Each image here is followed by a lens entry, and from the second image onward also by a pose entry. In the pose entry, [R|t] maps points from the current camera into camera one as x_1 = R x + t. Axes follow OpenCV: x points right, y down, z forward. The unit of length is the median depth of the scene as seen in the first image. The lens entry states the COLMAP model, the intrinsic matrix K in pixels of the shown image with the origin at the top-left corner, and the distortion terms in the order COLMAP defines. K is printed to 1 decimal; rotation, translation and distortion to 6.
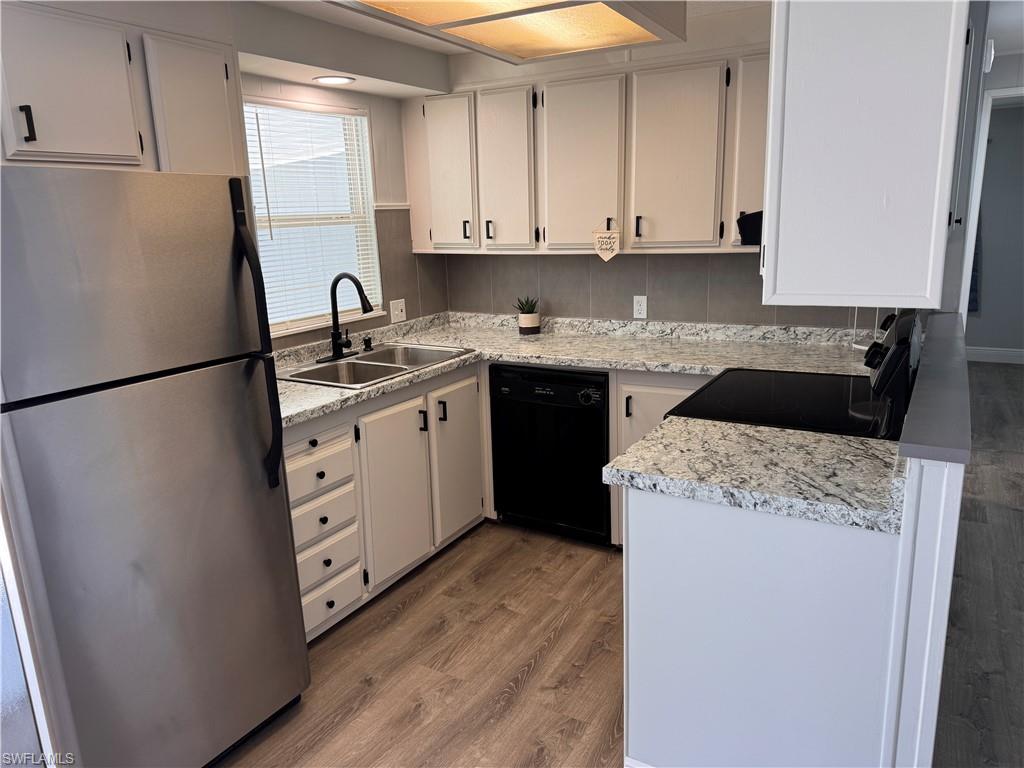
lens RADIAL K [[727.6, 0, 512.0], [0, 727.6, 384.0], [0, 0, 1]] dist [-0.005158, -0.002267]
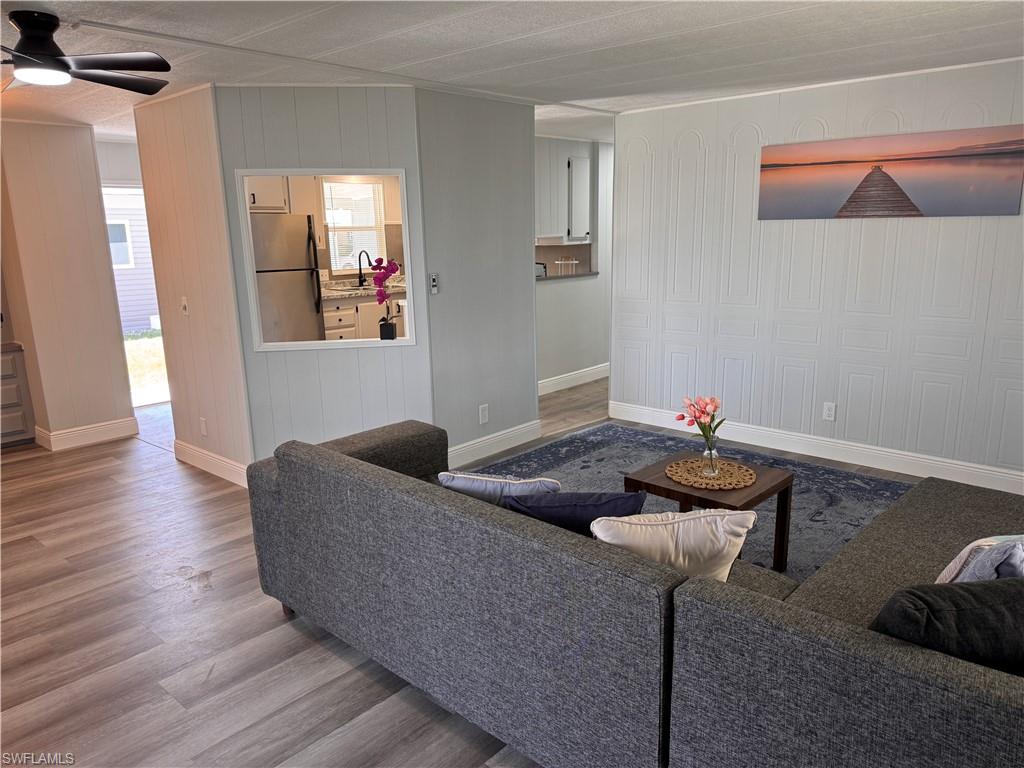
lens RADIAL K [[716.4, 0, 512.0], [0, 716.4, 384.0], [0, 0, 1]] dist [0.008622, 0.001893]
pose [[0.981987, 0.053959, -0.181077, 0.890672], [-0.055676, 0.998439, -0.004408, 0.344107], [0.180557, 0.014410, 0.983459, -1.570229]]
